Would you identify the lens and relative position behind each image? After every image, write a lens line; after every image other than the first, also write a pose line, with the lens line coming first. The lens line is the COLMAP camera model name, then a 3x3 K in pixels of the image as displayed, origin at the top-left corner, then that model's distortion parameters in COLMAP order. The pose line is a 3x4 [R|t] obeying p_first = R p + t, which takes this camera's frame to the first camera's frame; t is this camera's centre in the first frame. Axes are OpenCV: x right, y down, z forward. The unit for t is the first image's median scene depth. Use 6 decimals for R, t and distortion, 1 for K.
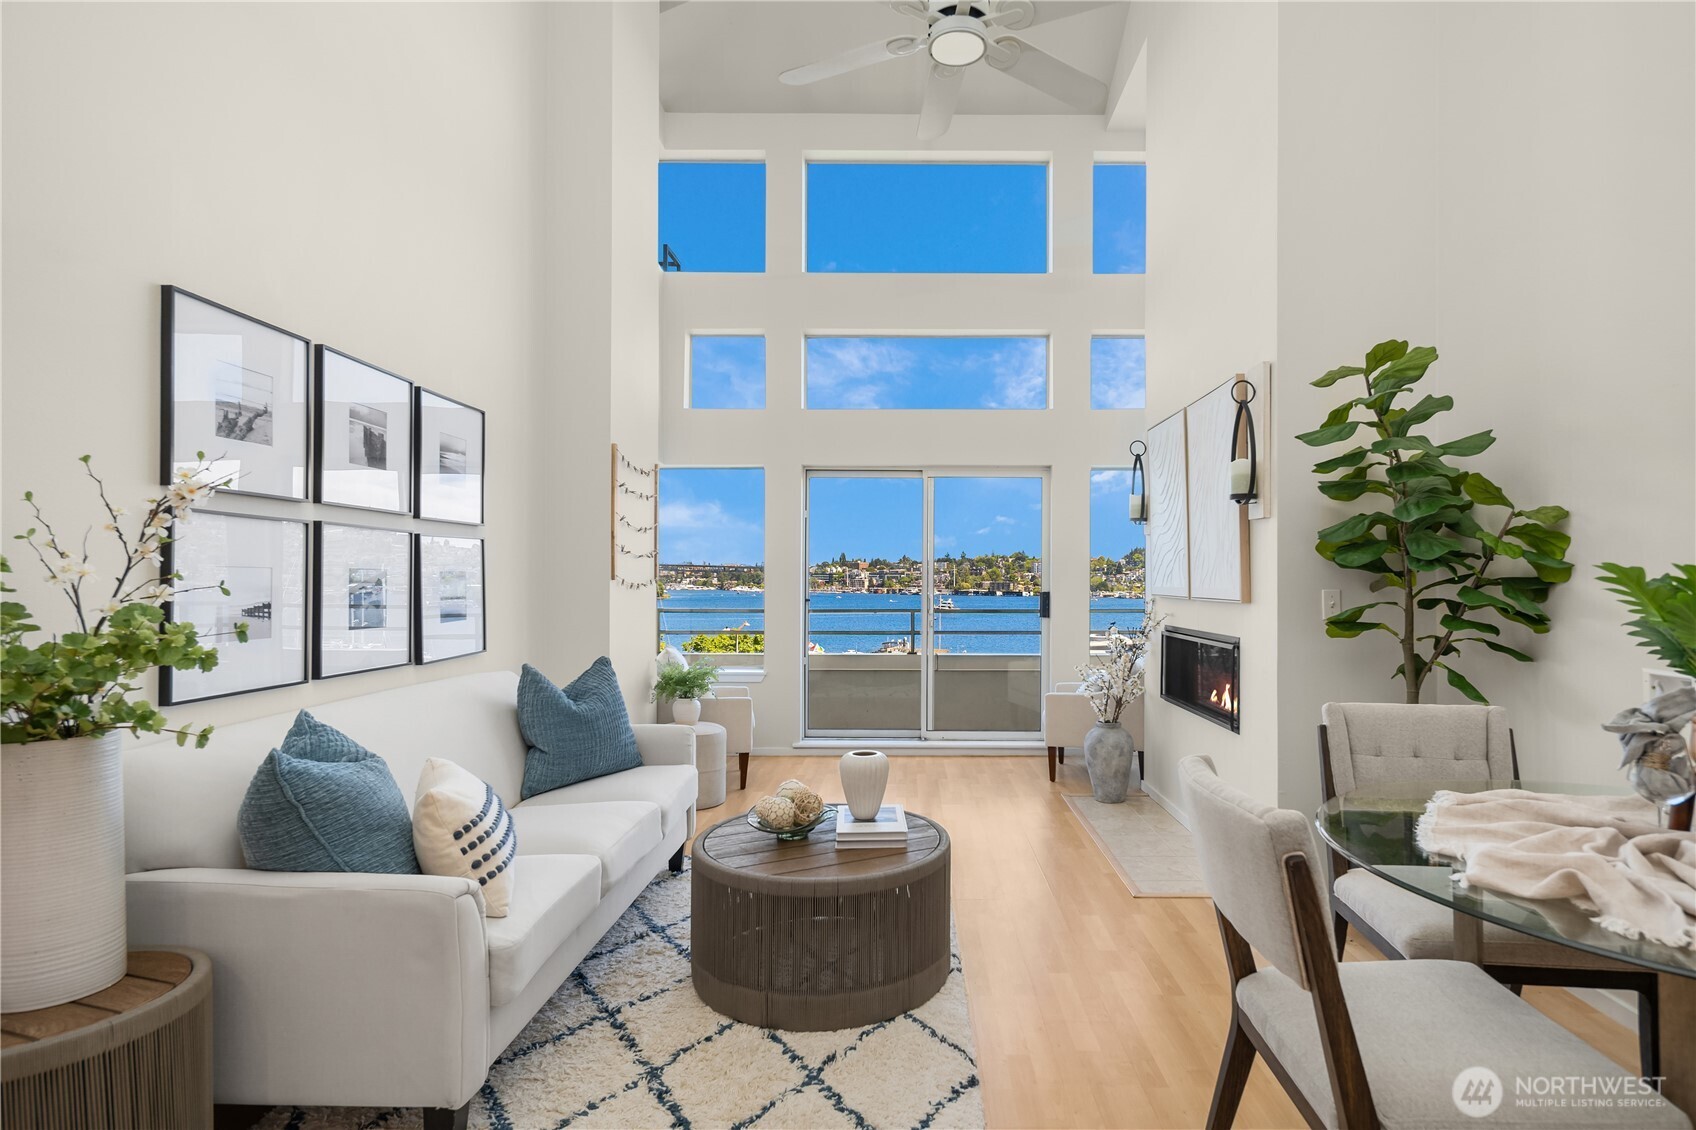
lens RADIAL K [[835.1, 0, 919.3], [0, 835.1, 575.8], [0, 0, 1]] dist [0.002623, -0.000131]
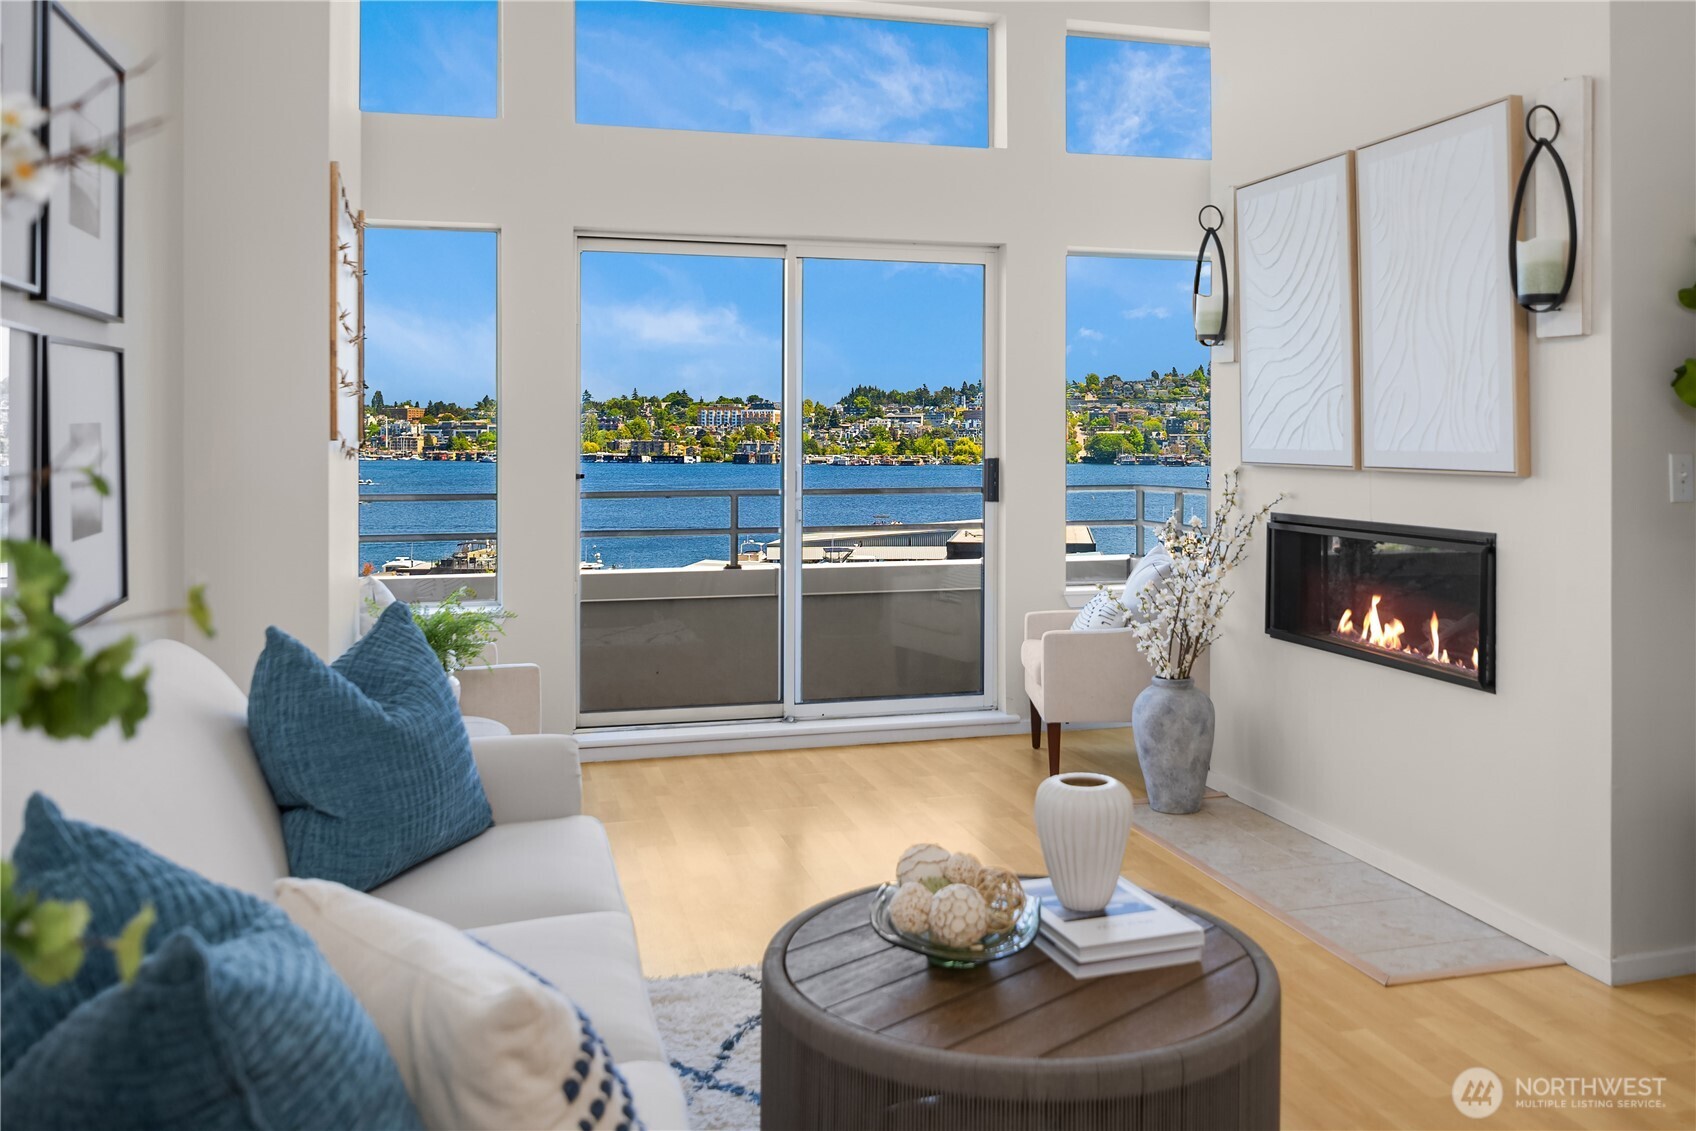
lens RADIAL K [[1337.2, 0, 858.3], [0, 1337.2, 435.0], [0, 0, 1]] dist [-0.011989, -0.002555]
pose [[0.966174, -0.002318, 0.257882, -0.350417], [0.001428, 0.999992, 0.003641, -0.001502], [-0.257888, -0.003149, 0.966170, 0.213862]]
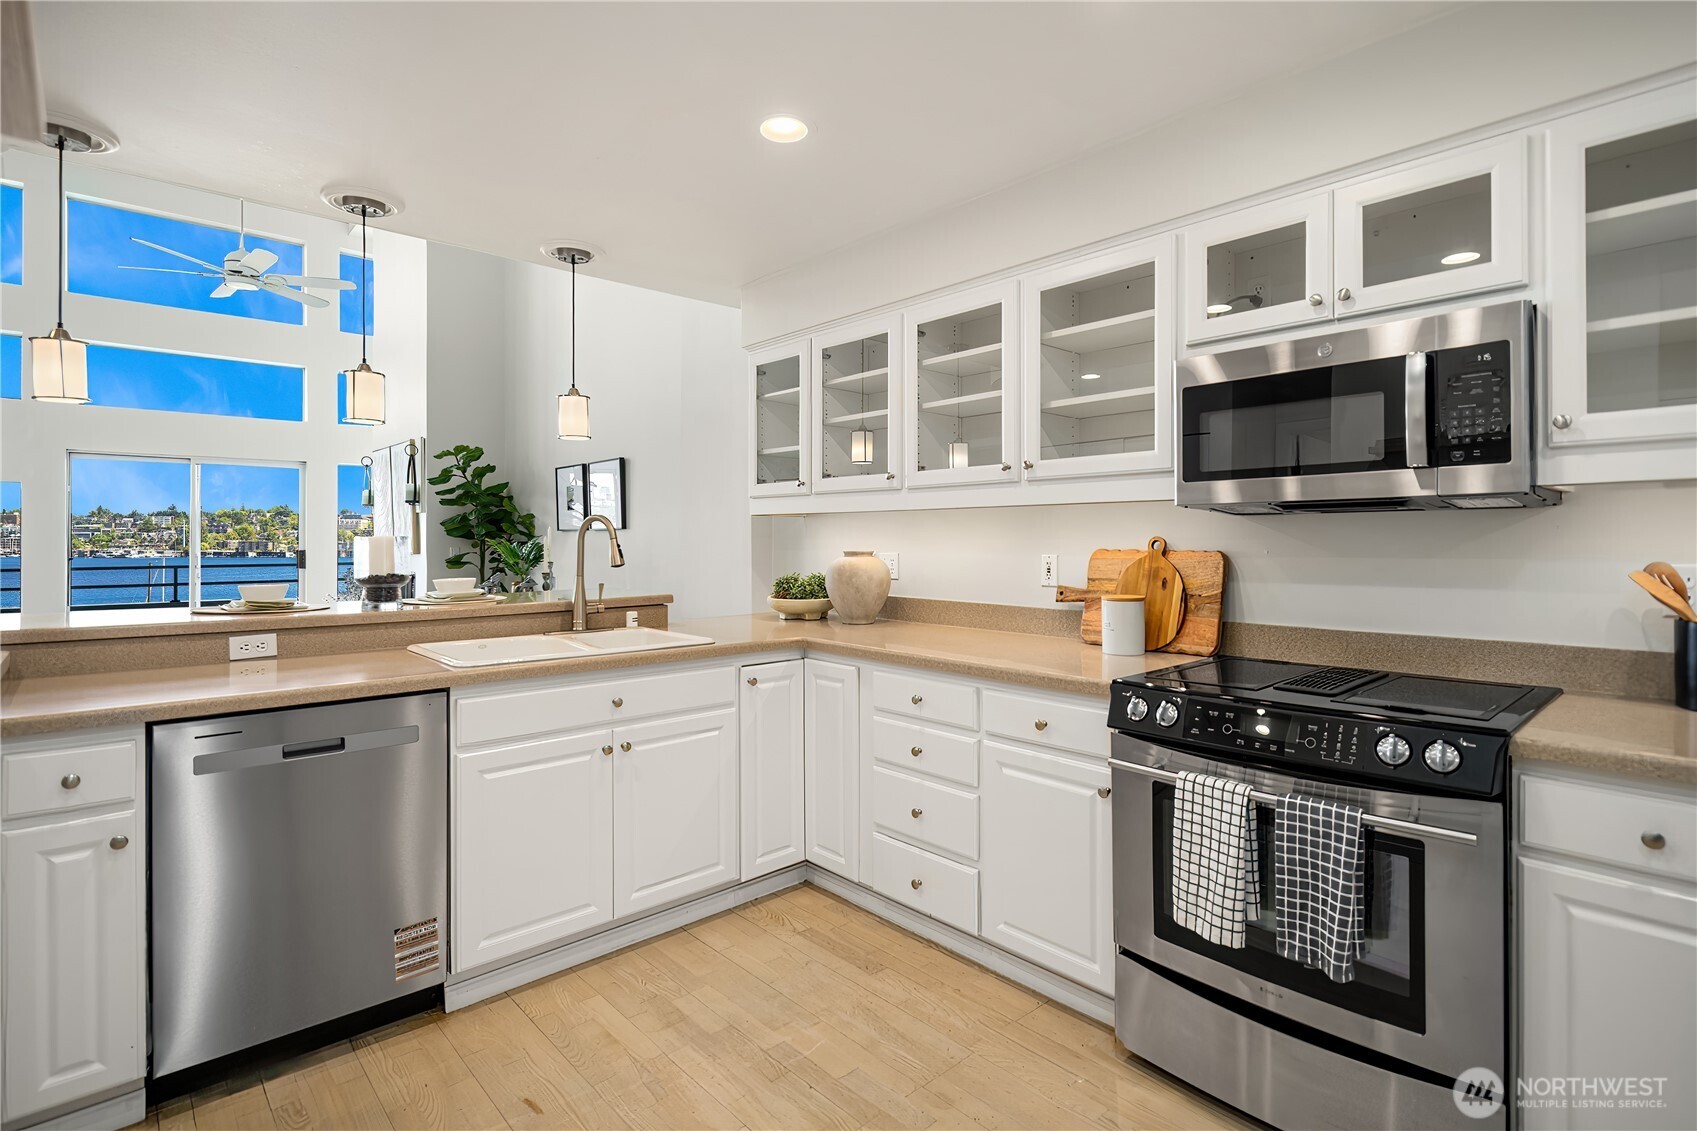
lens RADIAL K [[829.4, 0, 850.0], [0, 829.4, 548.0], [0, 0, 1]] dist [0.002146, 0.000197]
pose [[0.751854, -0.008589, 0.659274, -0.150628], [-0.002550, 0.999870, 0.015934, -0.017831], [-0.659325, -0.013661, 0.751734, -1.289013]]
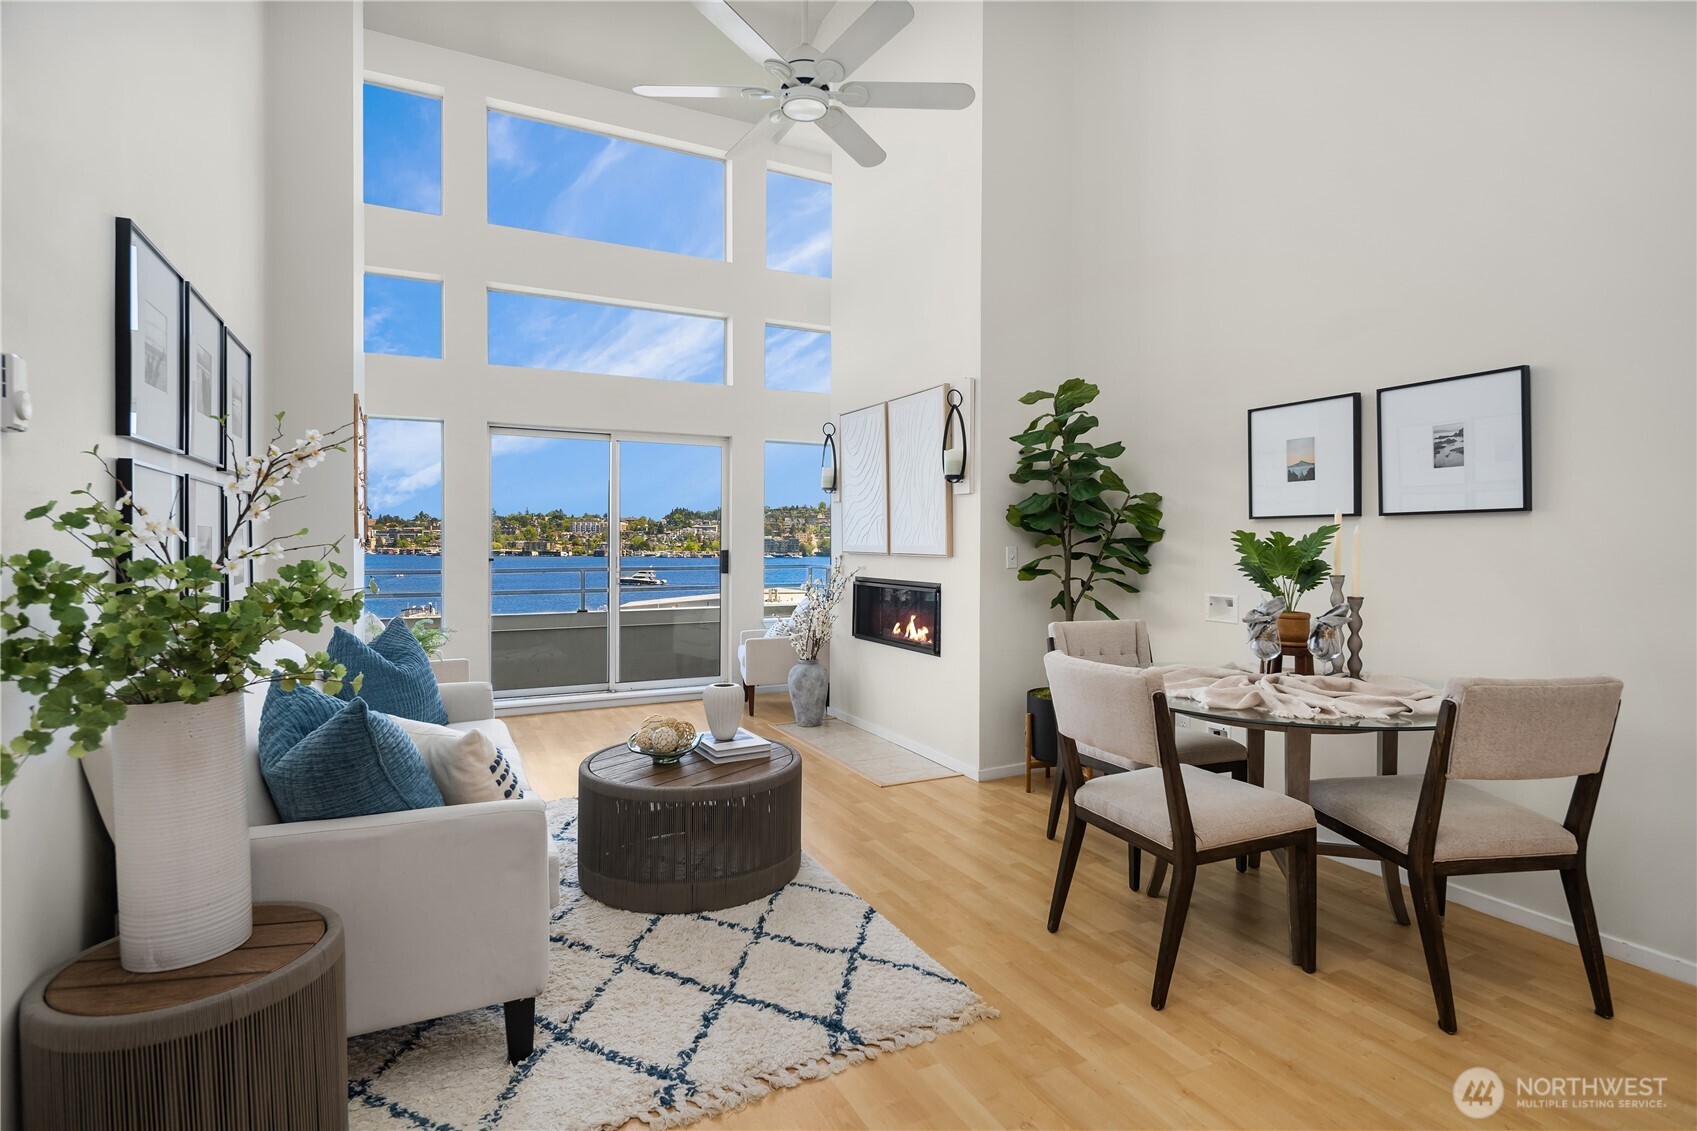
lens RADIAL K [[829.4, 0, 850.0], [0, 829.4, 548.0], [0, 0, 1]] dist [0.002146, 0.000197]
pose [[0.893273, -0.003119, 0.449503, -0.374600], [-0.003704, 0.999891, 0.014299, 0.000018], [-0.449499, -0.014438, 0.893164, -0.114407]]
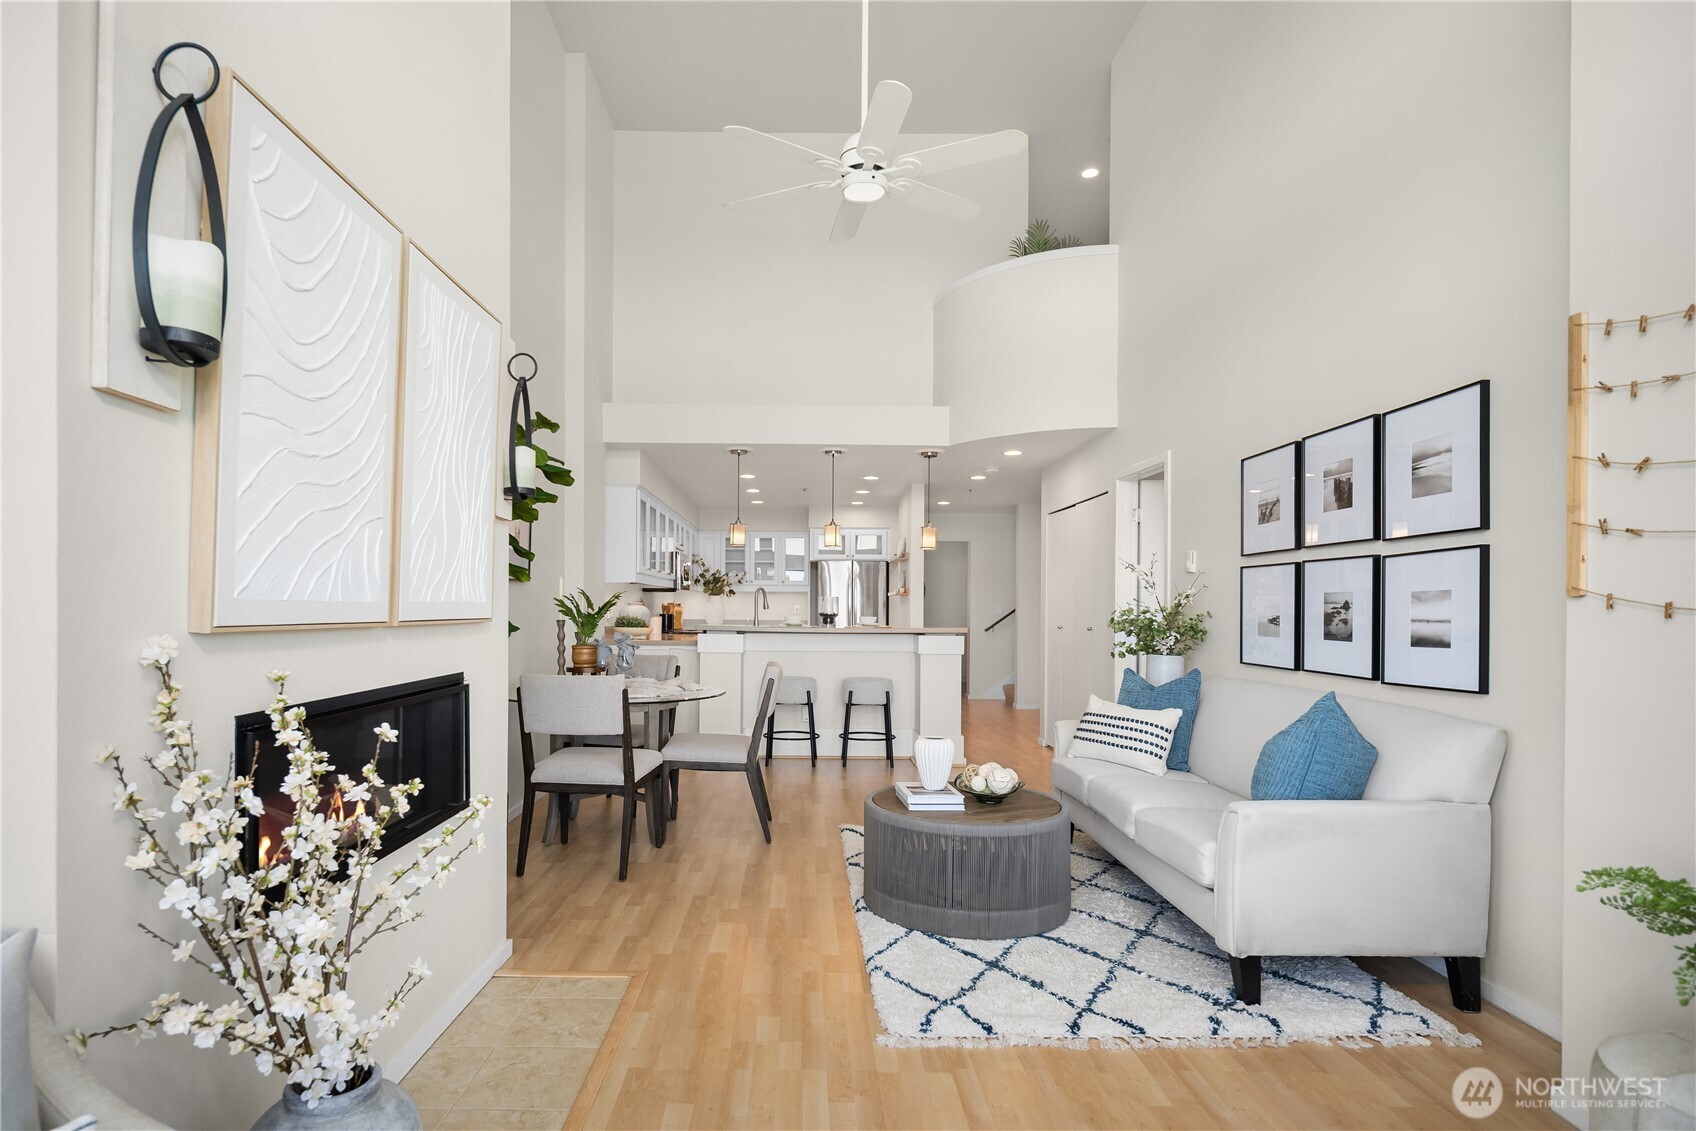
lens RADIAL K [[828.9, 0, 849.5], [0, 828.9, 548.0], [0, 0, 1]] dist [0.002146, 0.000197]
pose [[-0.999272, -0.010122, -0.036788, 0.089869], [-0.007360, 0.997197, -0.074455, 0.018577], [0.037438, -0.074130, -0.996546, 1.848477]]
